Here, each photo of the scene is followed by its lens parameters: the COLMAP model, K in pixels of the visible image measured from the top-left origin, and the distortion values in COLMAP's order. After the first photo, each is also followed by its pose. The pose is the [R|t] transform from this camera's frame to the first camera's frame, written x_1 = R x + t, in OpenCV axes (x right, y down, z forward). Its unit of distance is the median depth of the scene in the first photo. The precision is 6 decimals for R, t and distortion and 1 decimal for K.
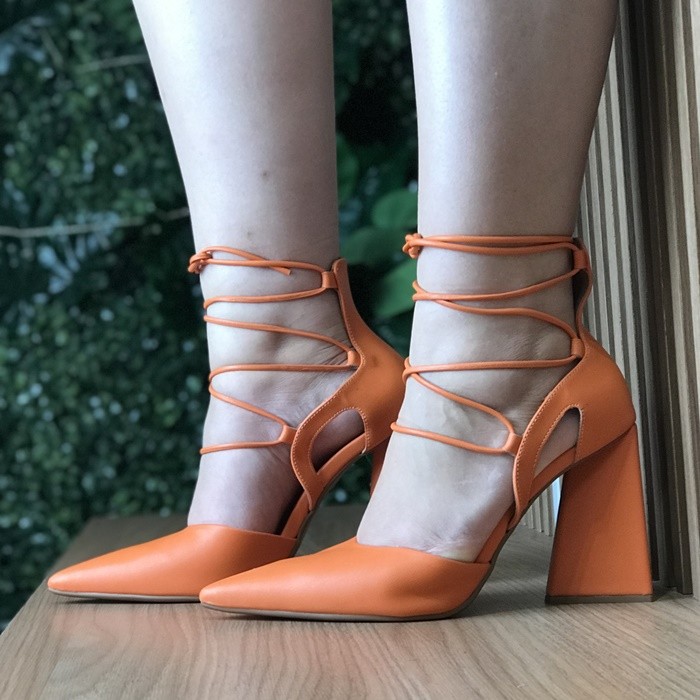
lens RADIAL K [[3279.5, 0, 350.1], [0, 3279.5, 350.1], [0, 0, 1]] dist [0.098909, 0.000000]
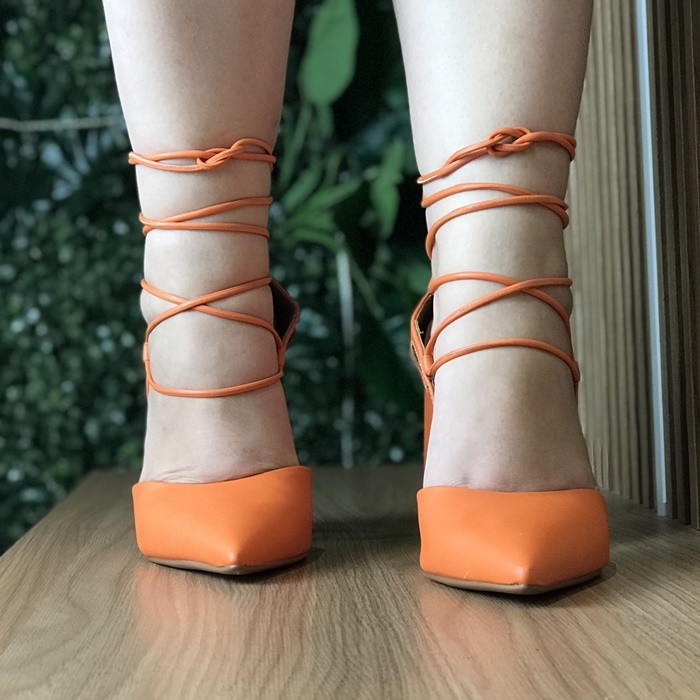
lens RADIAL K [[3279.5, 0, 349.7], [0, 3279.5, 348.8], [0, 0, 1]] dist [0.098909, 0.000000]
pose [[0.999124, 0.030100, -0.029077, 0.008594], [-0.030012, 0.999544, 0.003465, 0.015312], [0.029168, -0.002589, 0.999571, 0.174315]]
